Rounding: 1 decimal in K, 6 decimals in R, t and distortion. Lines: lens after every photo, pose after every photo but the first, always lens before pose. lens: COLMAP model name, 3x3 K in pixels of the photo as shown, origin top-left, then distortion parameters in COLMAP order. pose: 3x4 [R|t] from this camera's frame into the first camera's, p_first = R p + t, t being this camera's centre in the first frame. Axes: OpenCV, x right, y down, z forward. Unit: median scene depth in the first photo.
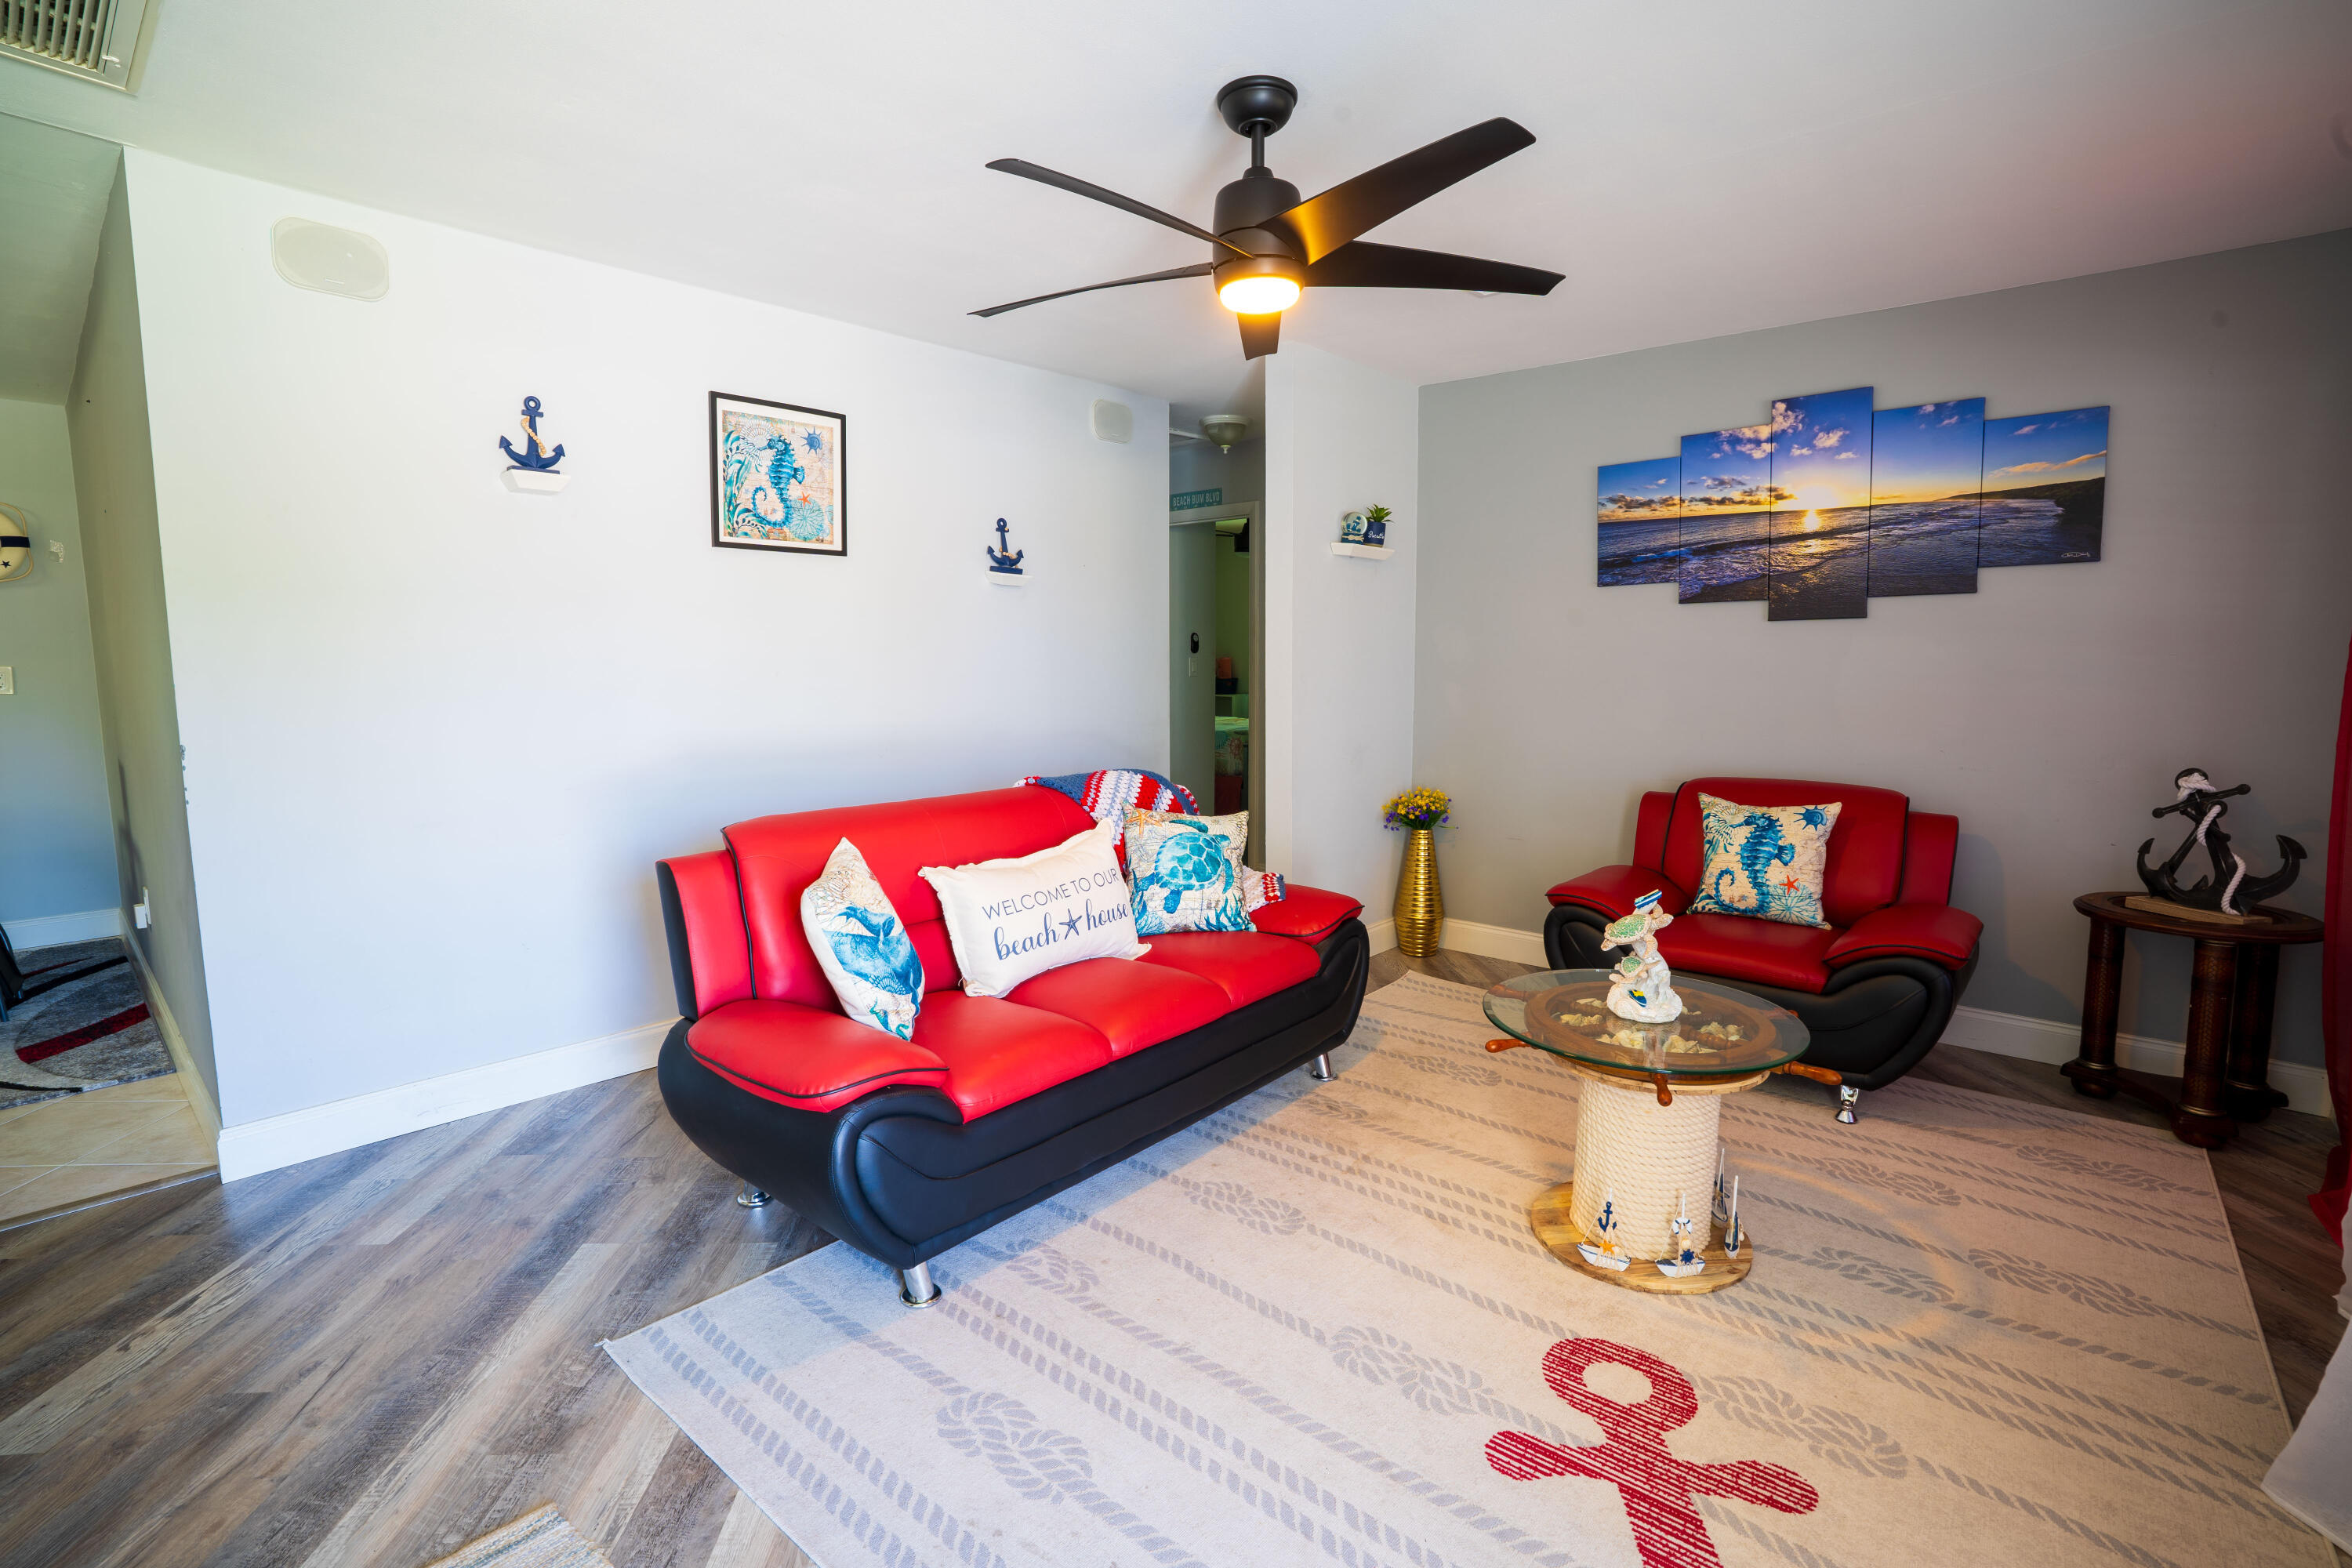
lens RADIAL K [[1086.8, 0, 1169.3], [0, 1086.8, 779.2], [0, 0, 1]] dist [-0.069865, 0.025234]
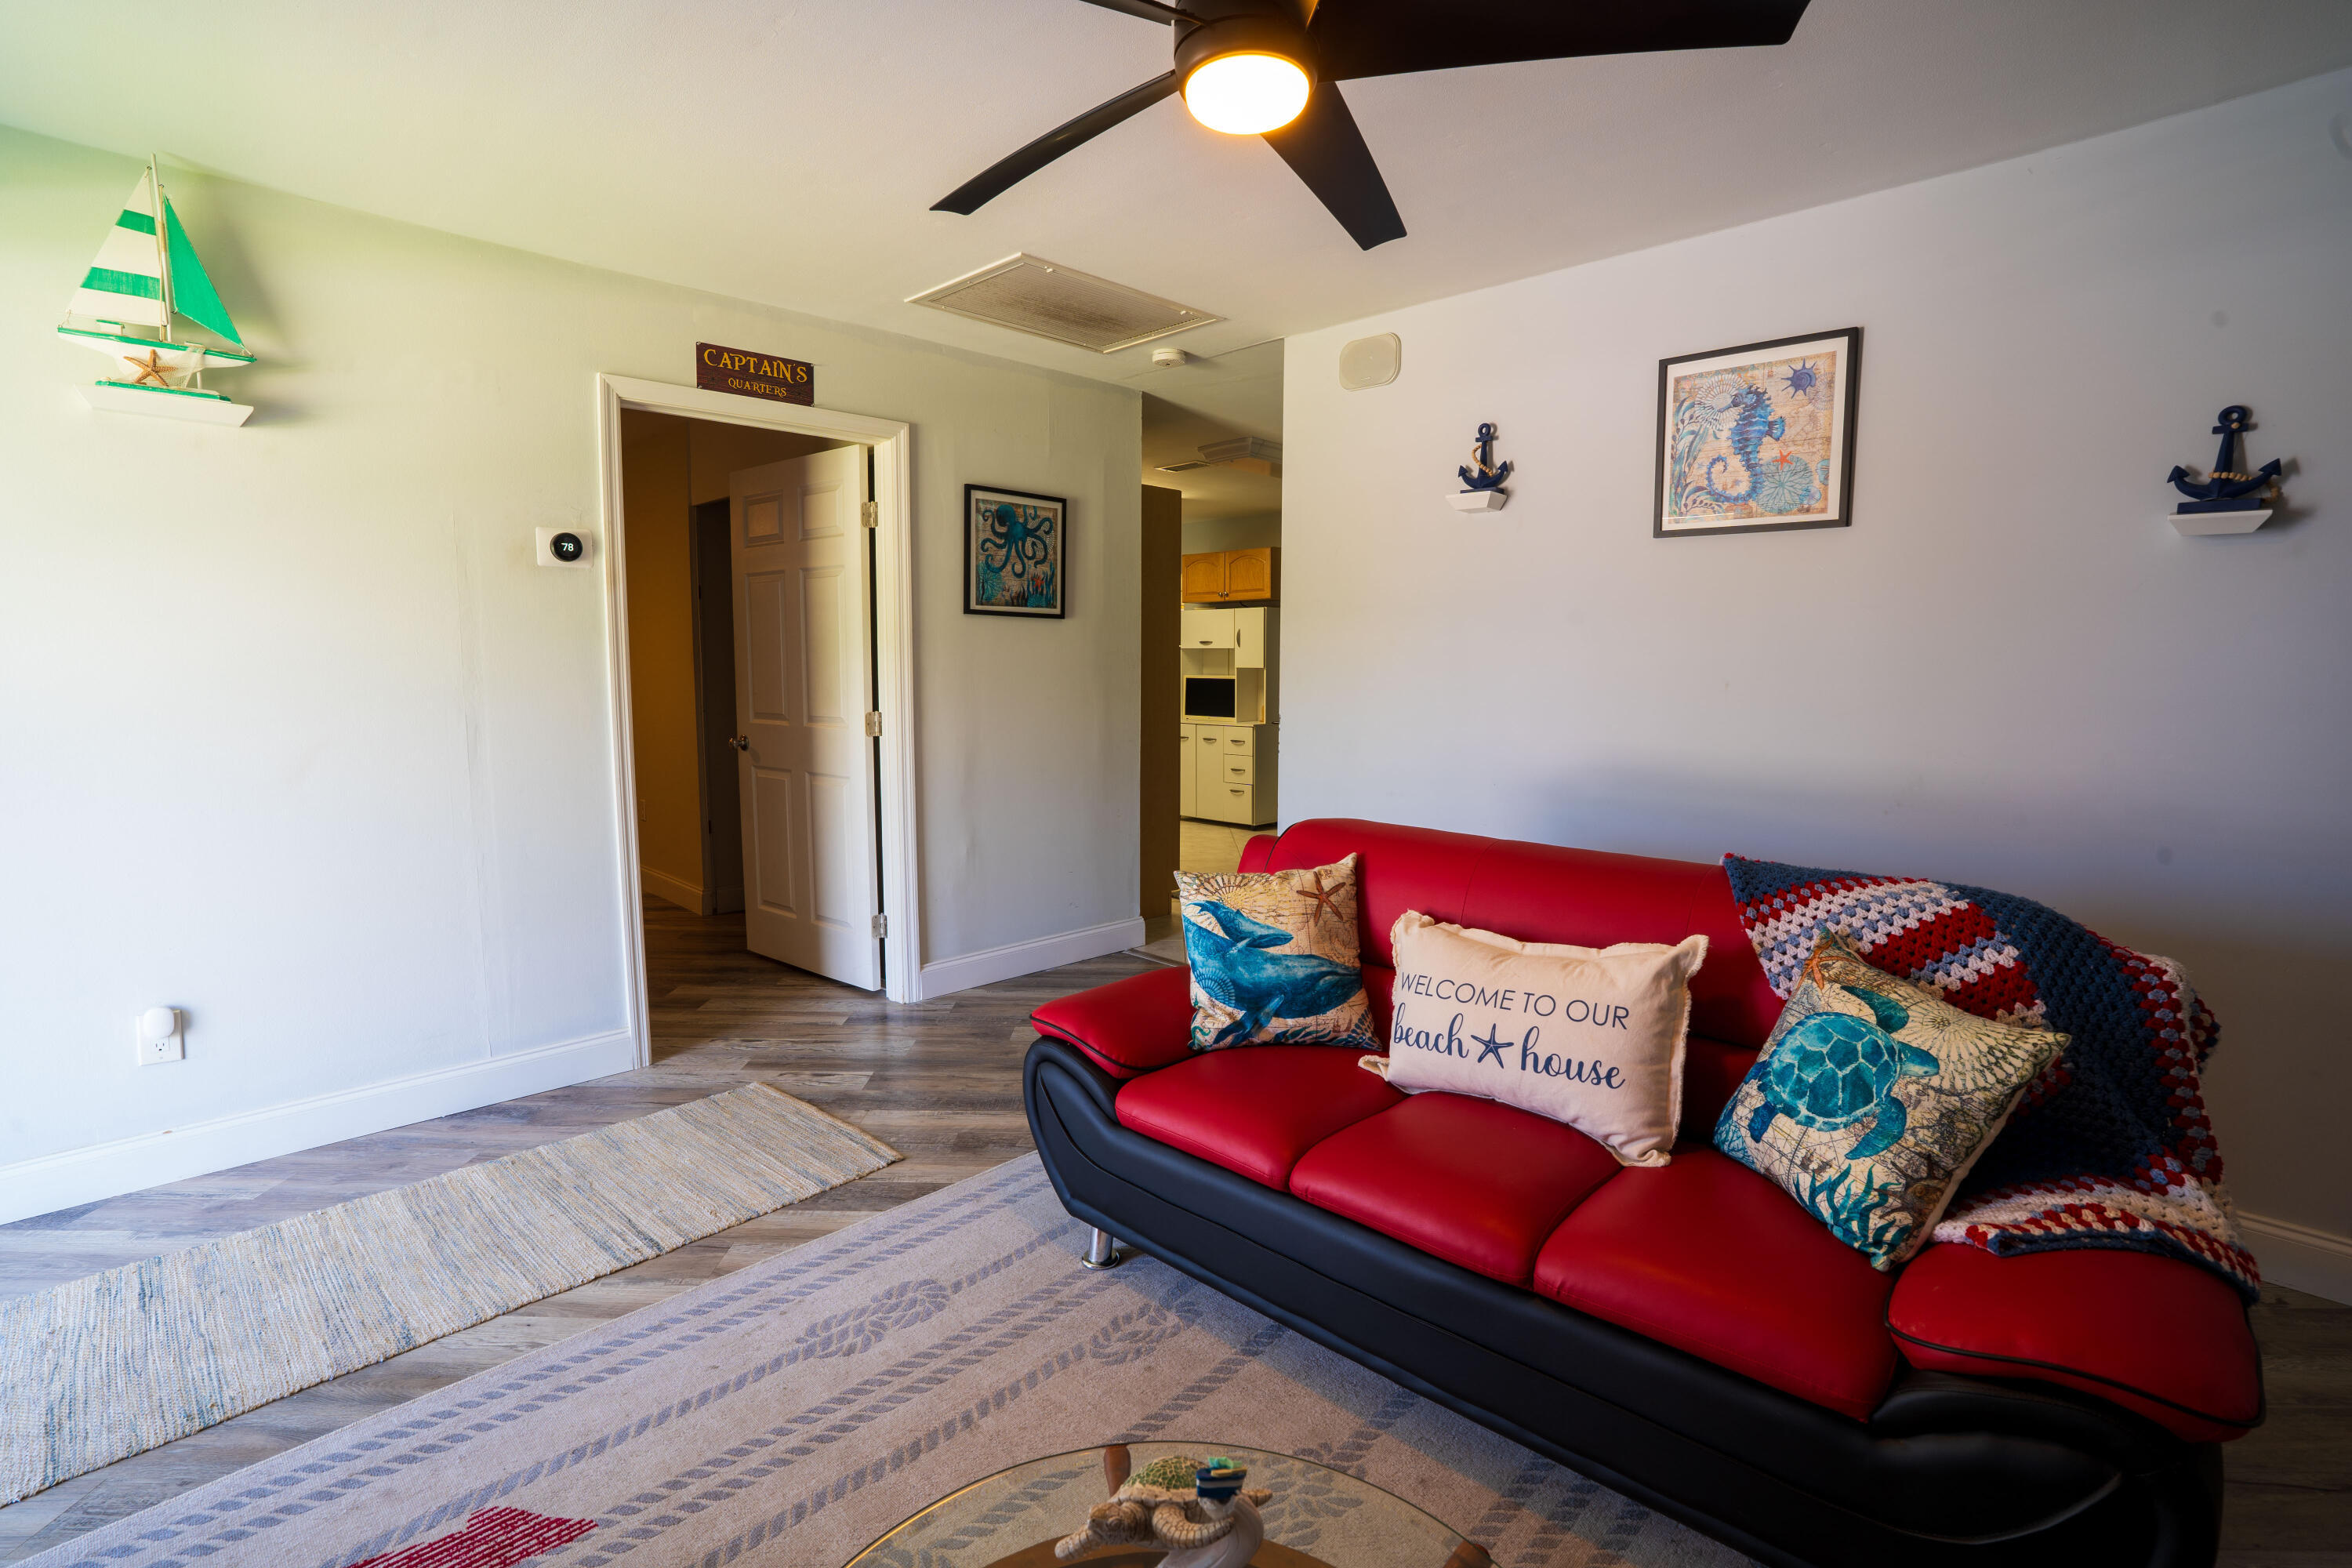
lens RADIAL K [[1086.8, 0, 1169.3], [0, 1086.8, 779.2], [0, 0, 1]] dist [-0.069865, 0.025234]
pose [[-0.056861, 0.108436, -0.992476, 0.504418], [-0.117348, 0.986468, 0.114503, -0.077732], [0.991462, 0.122976, -0.043366, 0.686981]]
